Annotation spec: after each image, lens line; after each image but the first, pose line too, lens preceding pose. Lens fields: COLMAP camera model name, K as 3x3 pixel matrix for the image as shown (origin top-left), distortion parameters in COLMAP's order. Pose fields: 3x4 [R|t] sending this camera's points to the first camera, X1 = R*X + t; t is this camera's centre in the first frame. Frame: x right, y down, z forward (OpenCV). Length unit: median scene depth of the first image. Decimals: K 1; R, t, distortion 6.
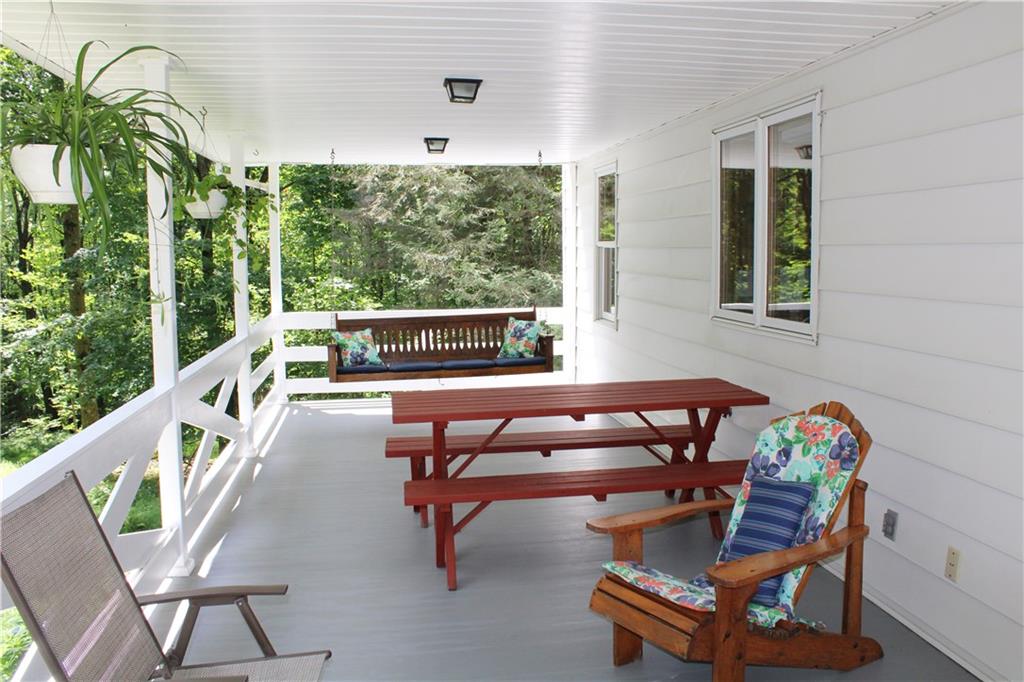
lens RADIAL K [[875.9, 0, 512.0], [0, 875.9, 341.0], [0, 0, 1]] dist [-0.170825, 0.167148]
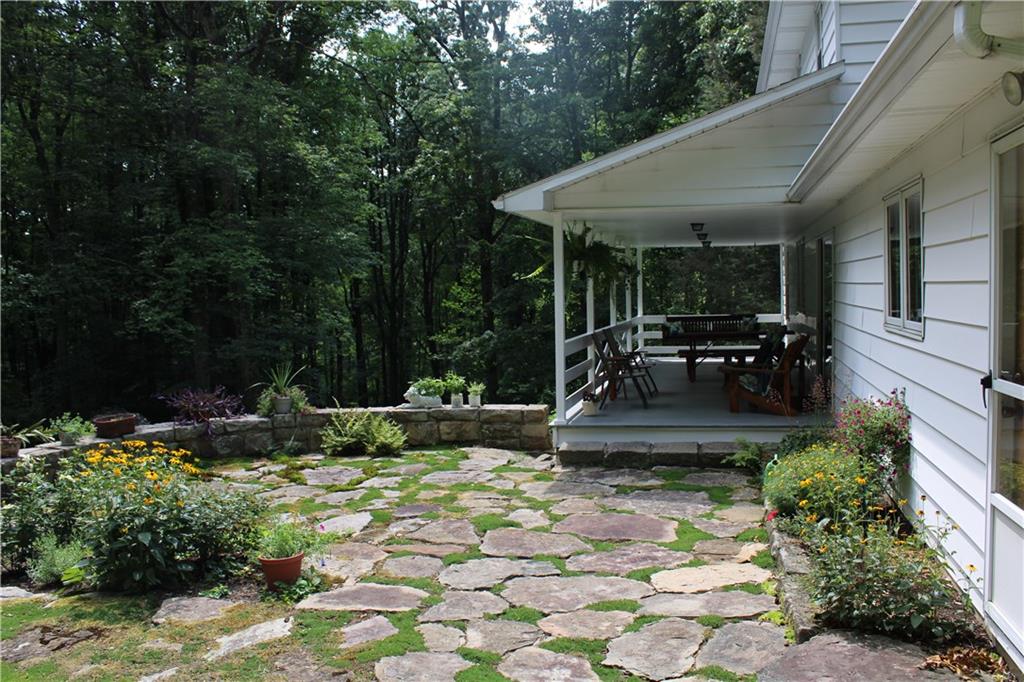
lens RADIAL K [[875.9, 0, 512.0], [0, 875.9, 341.0], [0, 0, 1]] dist [-0.170825, 0.167148]
pose [[0.922375, 0.007849, -0.386217, 0.310206], [-0.023104, 0.999125, -0.034874, 0.128070], [0.385605, 0.041090, 0.921749, -1.273937]]
